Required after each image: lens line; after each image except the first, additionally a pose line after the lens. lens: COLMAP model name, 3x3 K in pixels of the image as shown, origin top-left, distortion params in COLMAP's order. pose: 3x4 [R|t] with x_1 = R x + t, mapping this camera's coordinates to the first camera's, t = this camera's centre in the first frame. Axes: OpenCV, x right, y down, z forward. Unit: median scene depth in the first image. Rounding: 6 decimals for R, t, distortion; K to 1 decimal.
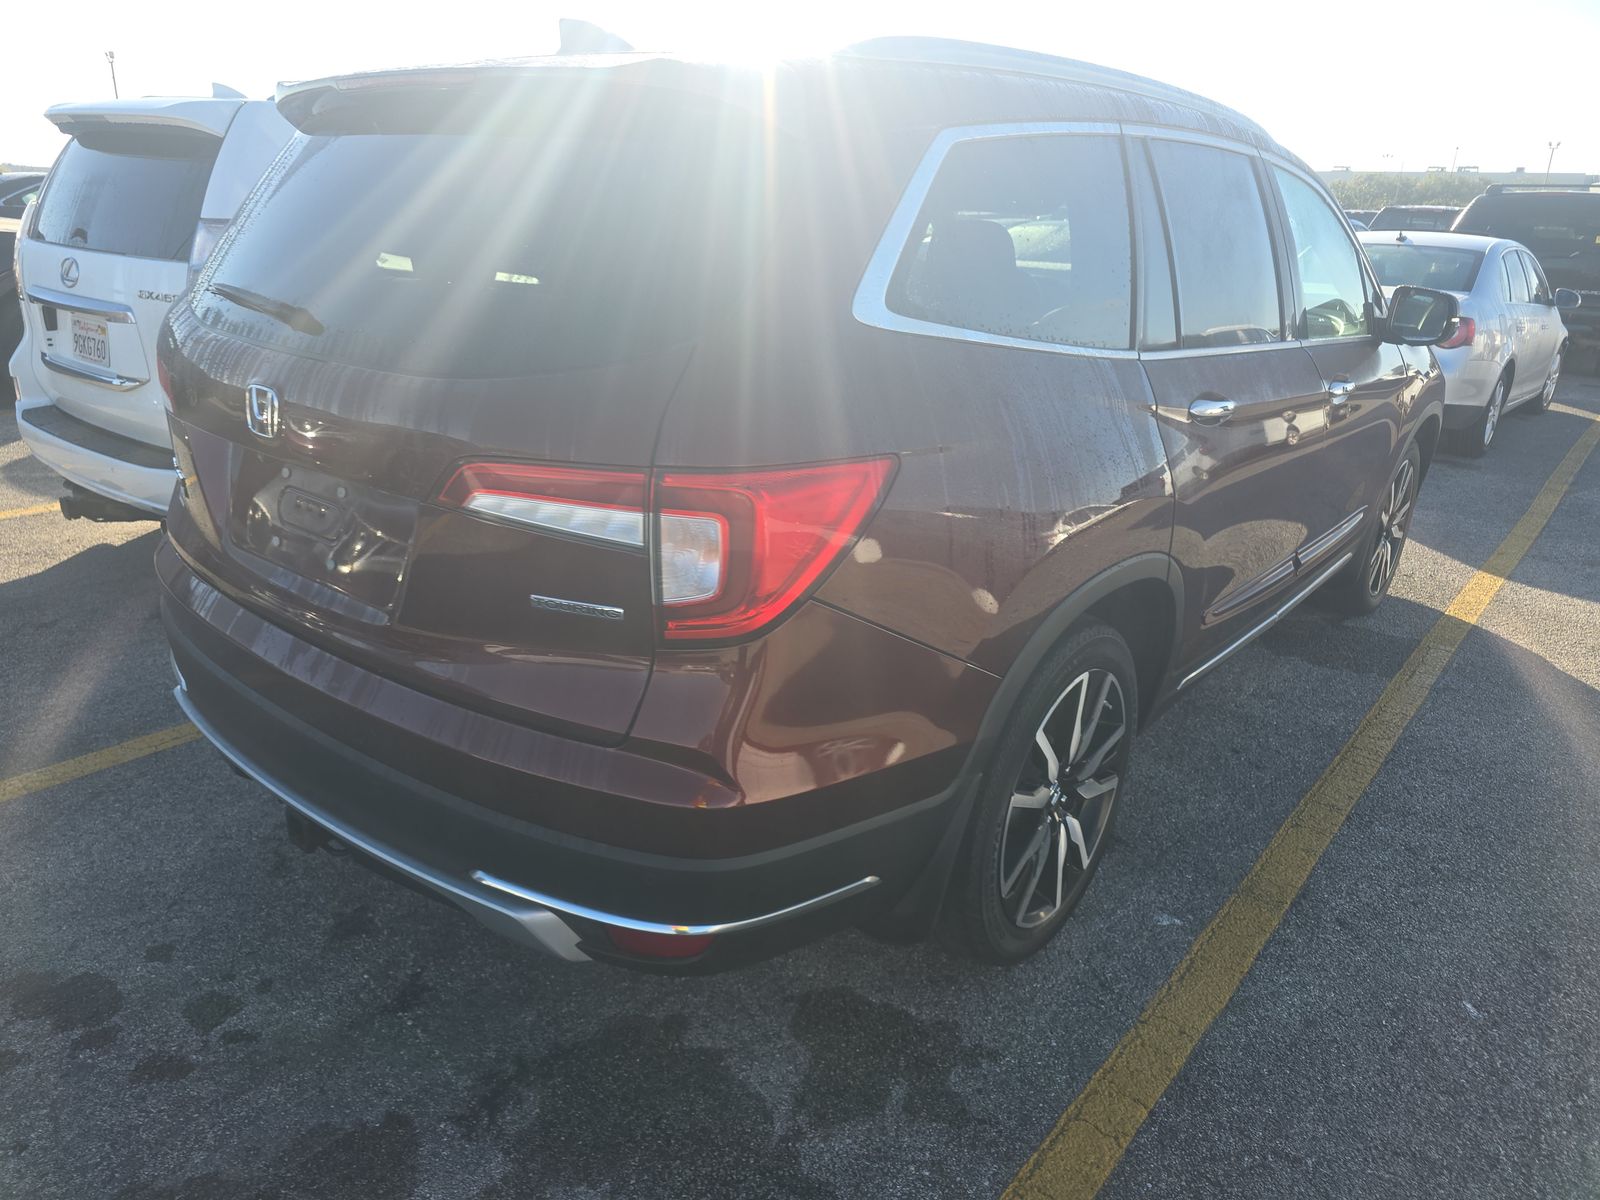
lens RADIAL K [[1068.5, 0, 800.0], [0, 1068.5, 600.0], [0, 0, 1]] dist [0.041173, -0.033223]
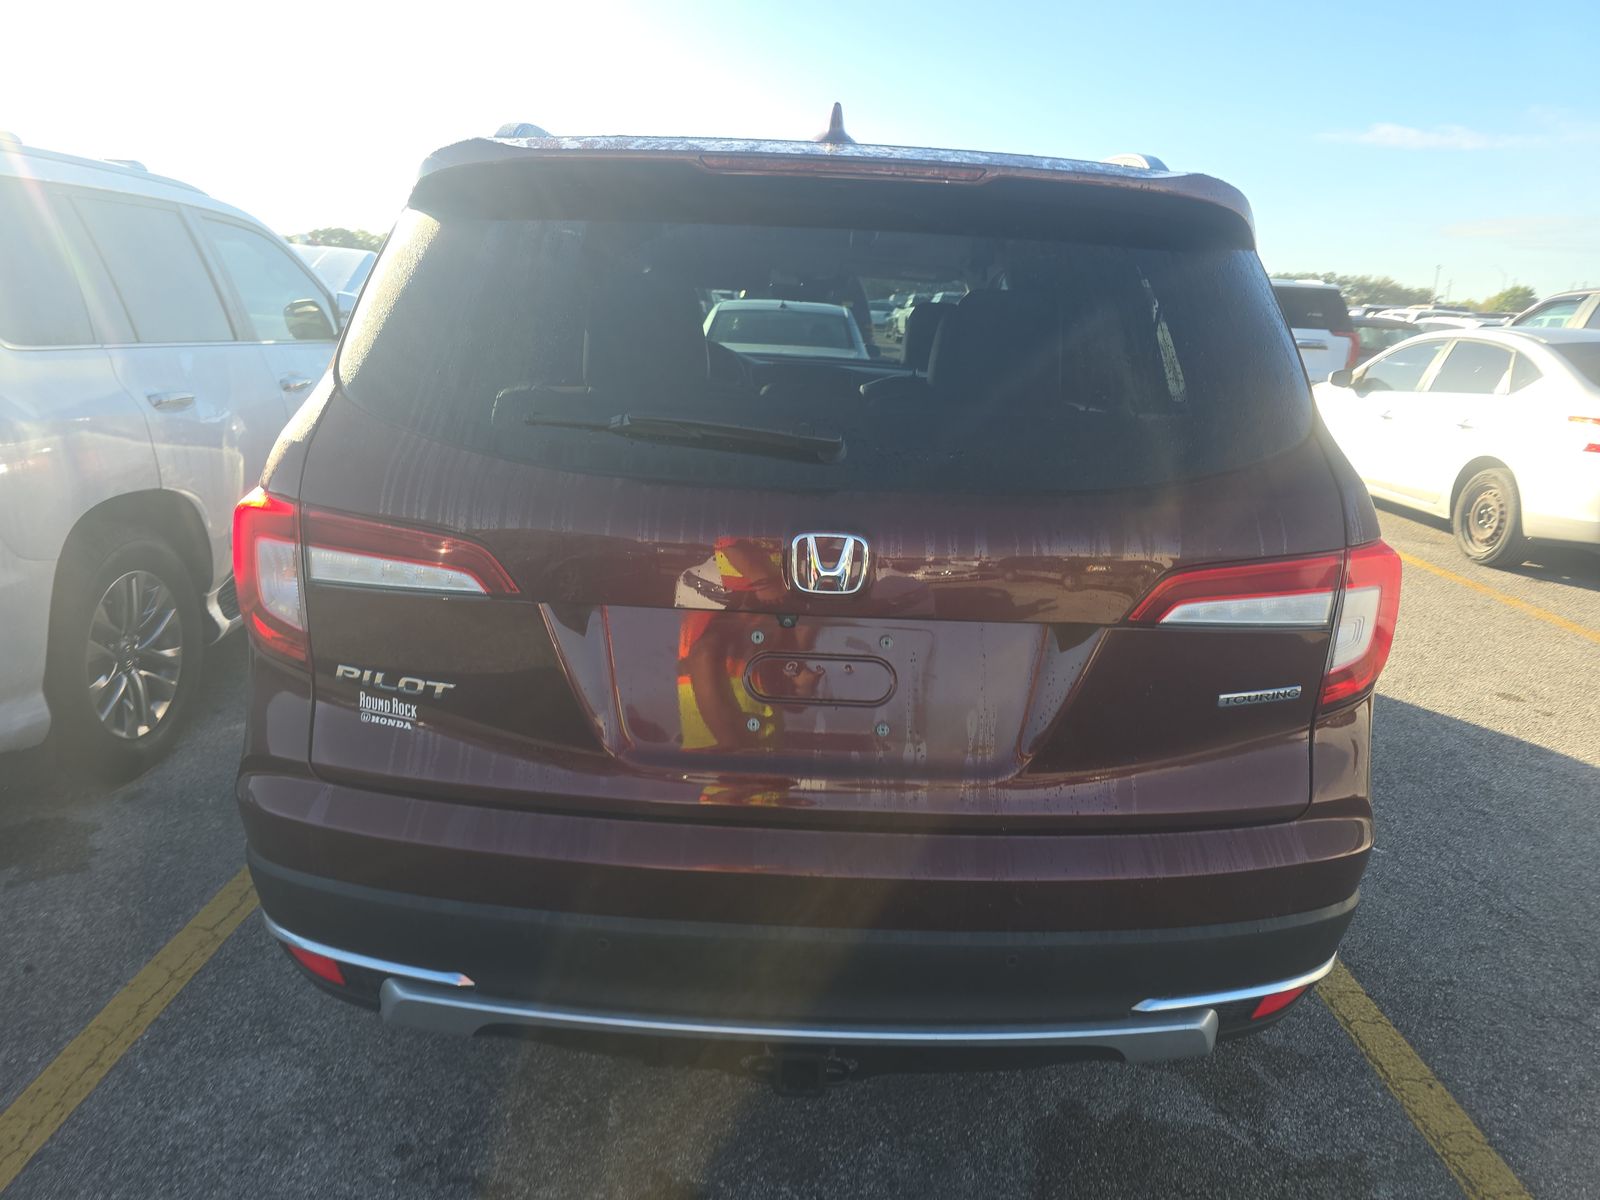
lens RADIAL K [[1068.5, 0, 800.0], [0, 1068.5, 600.0], [0, 0, 1]] dist [0.041173, -0.033223]
pose [[0.760464, -0.159949, 0.629374, -0.947967], [0.186156, 0.982210, 0.024690, -0.154276], [-0.622126, 0.098386, 0.776711, 0.370757]]
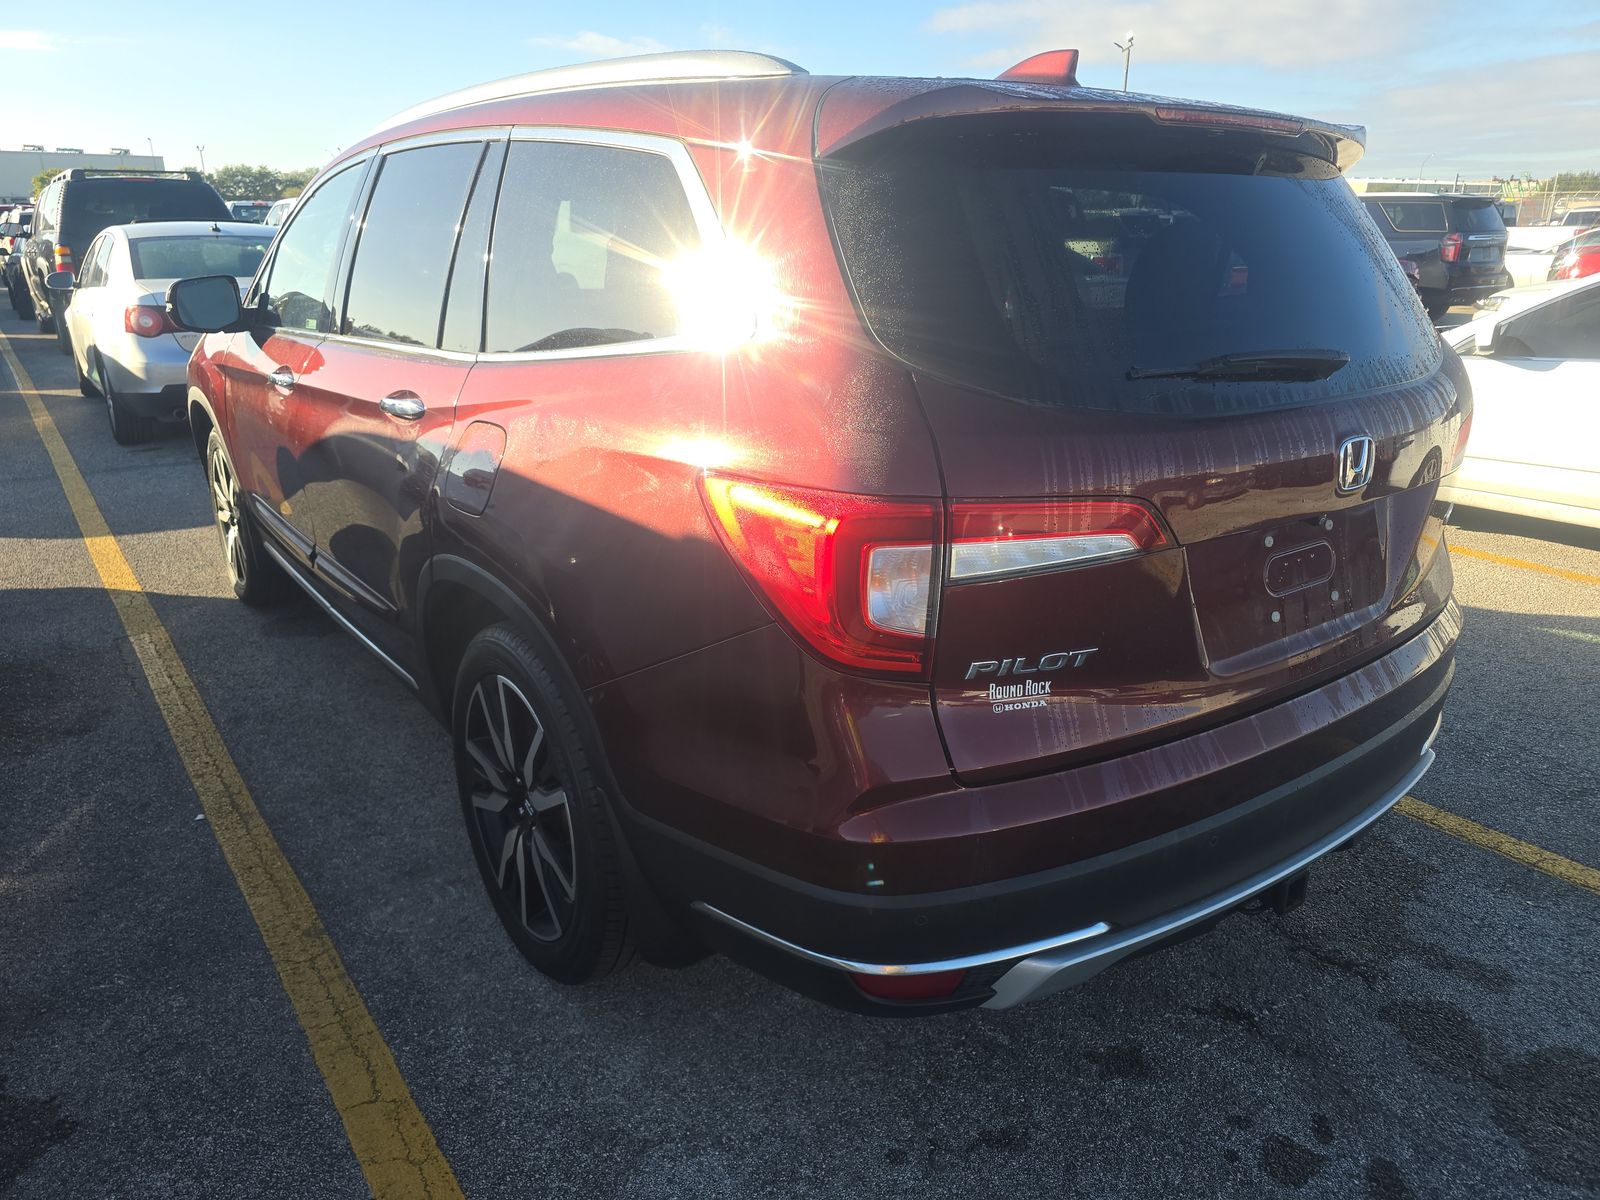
lens RADIAL K [[1012.3, 0, 800.0], [0, 1012.3, 600.0], [0, 0, 1]] dist [0.165325, -0.129606]
pose [[0.218782, -0.332888, 0.917235, -1.393018], [0.310520, 0.914892, 0.257972, -0.420439], [-0.925047, 0.228380, 0.303530, 1.113797]]
